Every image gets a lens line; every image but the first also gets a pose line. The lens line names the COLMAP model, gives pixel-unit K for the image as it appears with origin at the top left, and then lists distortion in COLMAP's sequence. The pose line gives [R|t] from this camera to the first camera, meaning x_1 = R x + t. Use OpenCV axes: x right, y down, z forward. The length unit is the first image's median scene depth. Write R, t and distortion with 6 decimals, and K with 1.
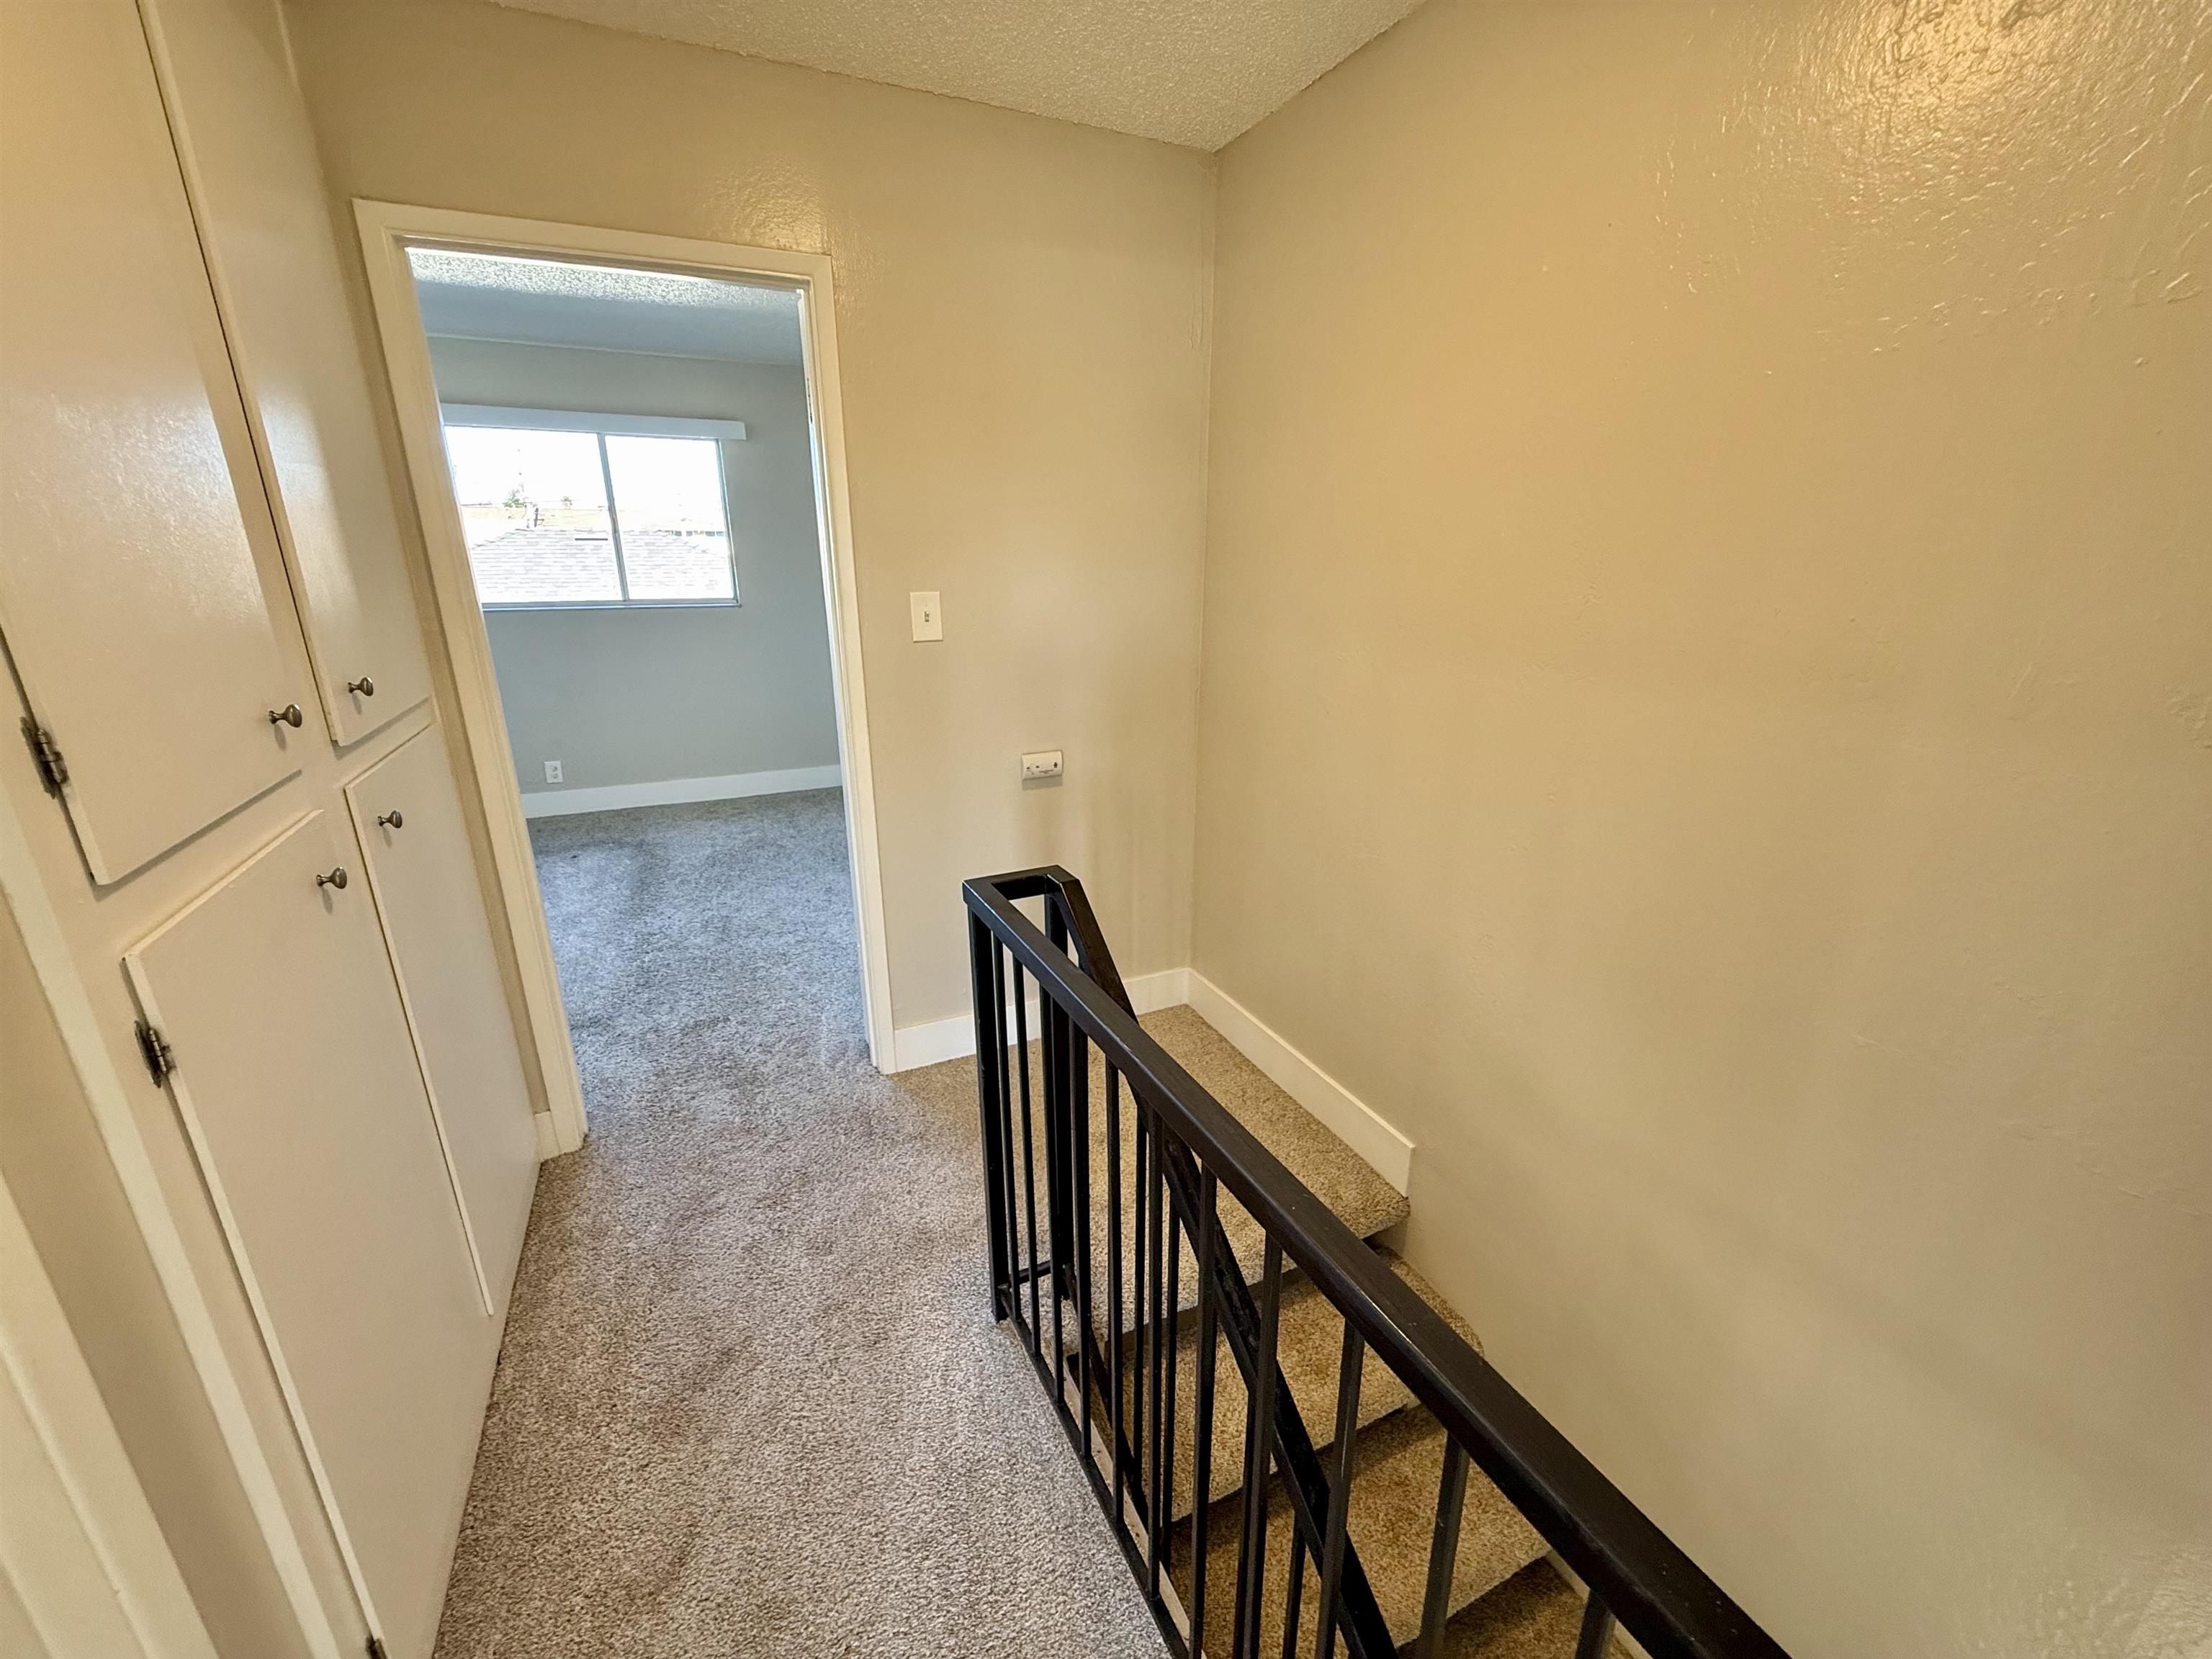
lens RADIAL K [[880.7, 0, 1102.2], [0, 880.7, 830.6], [0, 0, 1]] dist [-0.000408, -0.000040]
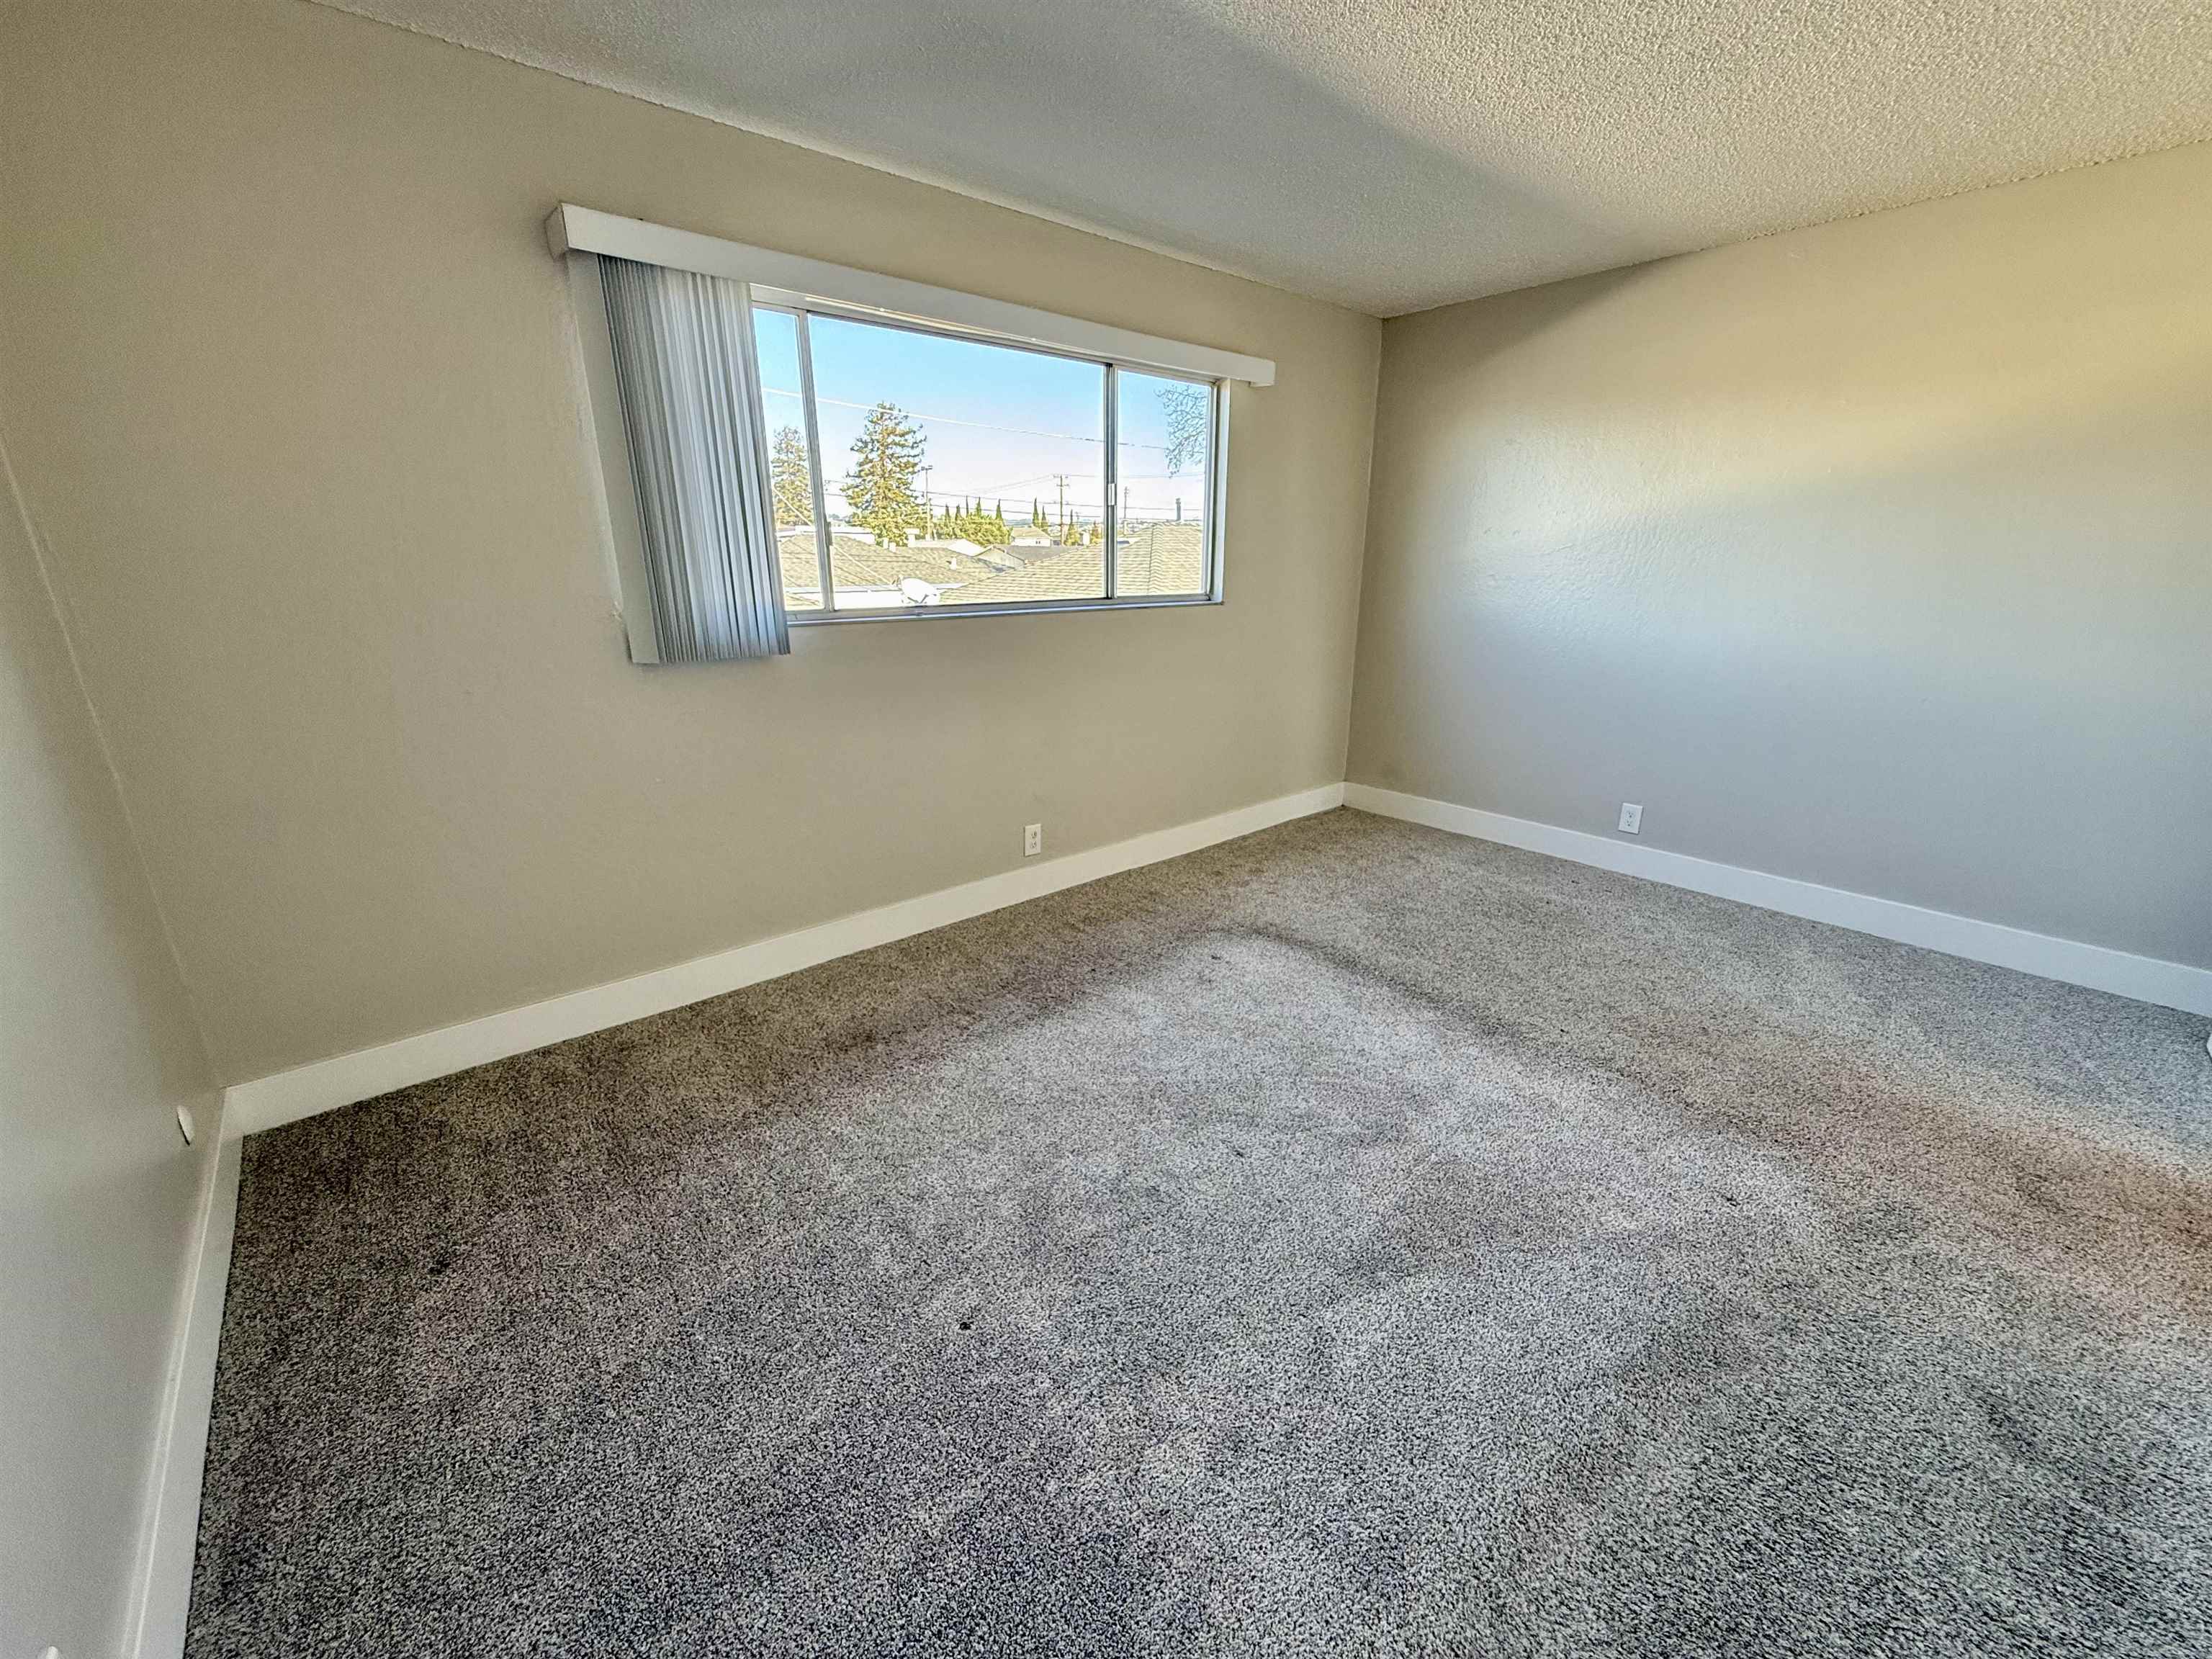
lens RADIAL K [[880.7, 0, 1102.4], [0, 880.7, 824.1], [0, 0, 1]] dist [-0.000408, -0.000040]
pose [[0.963074, -0.082857, 0.256170, -0.807240], [0.085507, 0.996337, 0.000797, -0.080198], [-0.255298, 0.021136, 0.966631, 0.316170]]
